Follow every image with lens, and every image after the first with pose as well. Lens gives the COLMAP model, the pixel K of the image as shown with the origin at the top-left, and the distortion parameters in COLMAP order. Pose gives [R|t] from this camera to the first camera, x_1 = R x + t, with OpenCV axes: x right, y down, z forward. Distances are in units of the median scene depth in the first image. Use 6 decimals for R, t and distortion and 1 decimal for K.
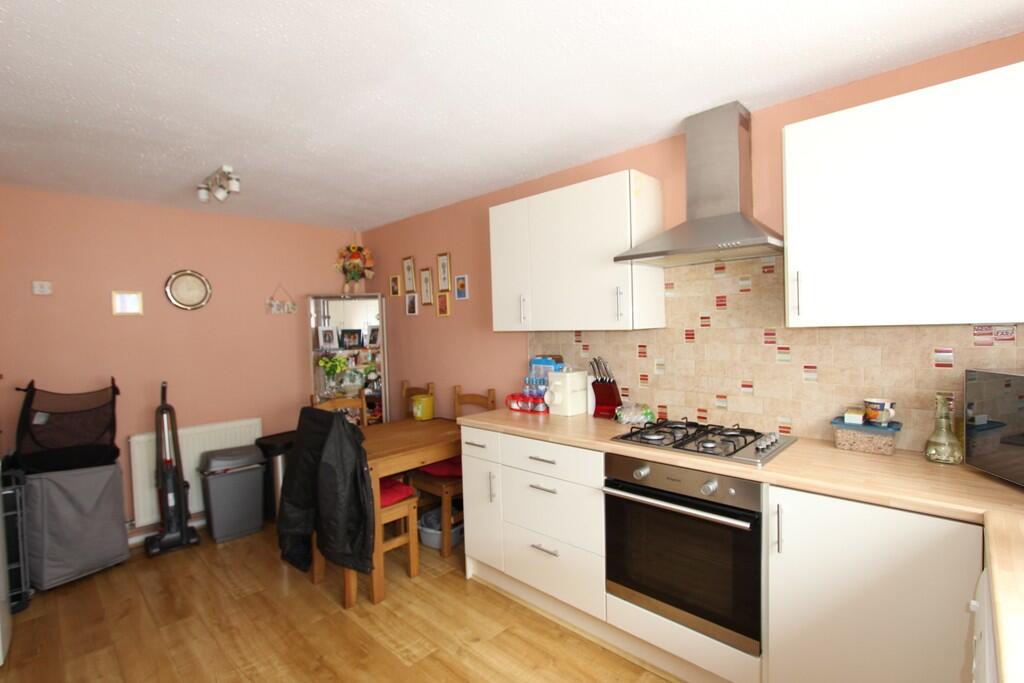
lens RADIAL K [[472.9, 0, 506.9], [0, 472.9, 342.4], [0, 0, 1]] dist [-0.021854, 0.004139]
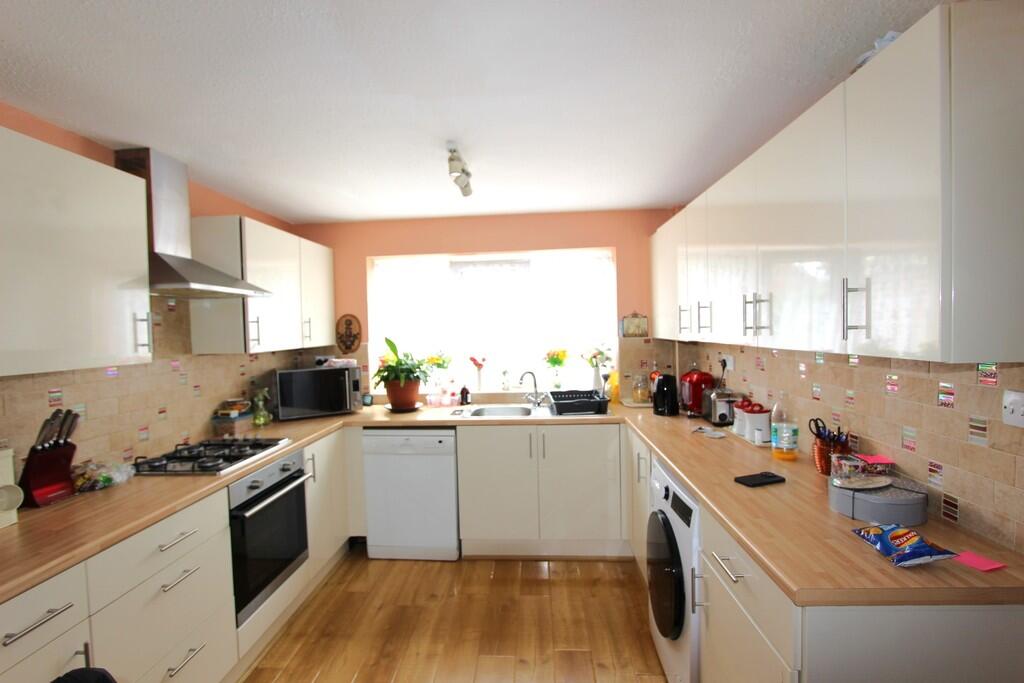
lens RADIAL K [[472.9, 0, 506.9], [0, 472.9, 342.4], [0, 0, 1]] dist [-0.021854, 0.004139]
pose [[-0.650048, 0.017615, 0.759689, -0.833063], [0.067180, 0.997149, 0.034363, -0.051532], [-0.756917, 0.073374, -0.649378, 1.082418]]
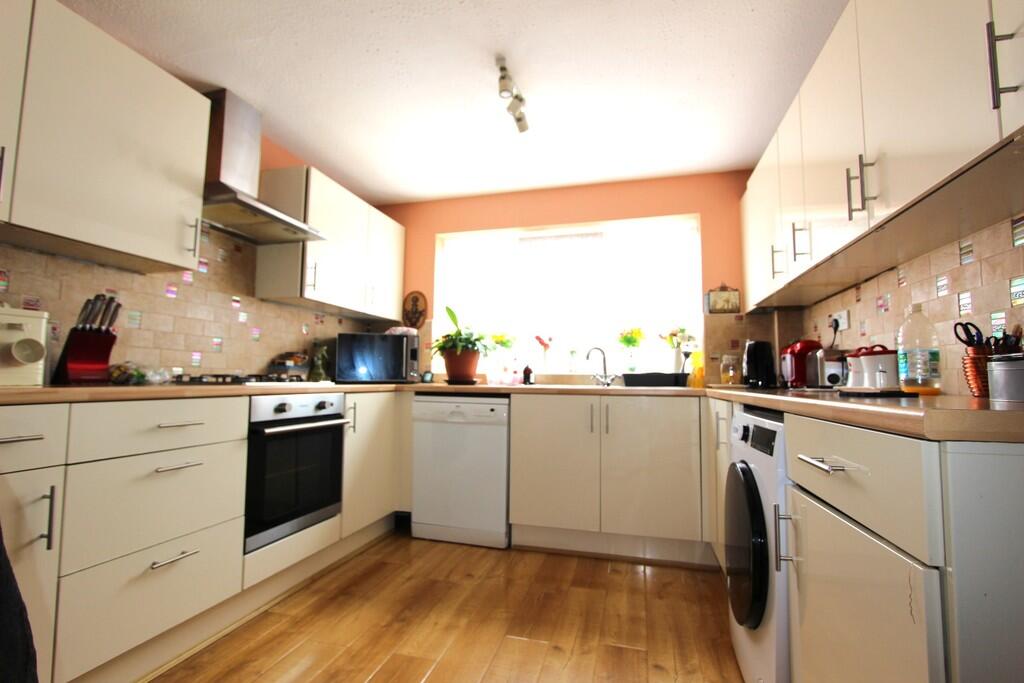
lens RADIAL K [[472.9, 0, 506.9], [0, 472.9, 342.4], [0, 0, 1]] dist [-0.021854, 0.004139]
pose [[-0.481466, 0.088922, 0.871942, -0.787609], [0.029187, 0.995915, -0.085448, 0.203676], [-0.875978, -0.015690, -0.482095, 0.930699]]
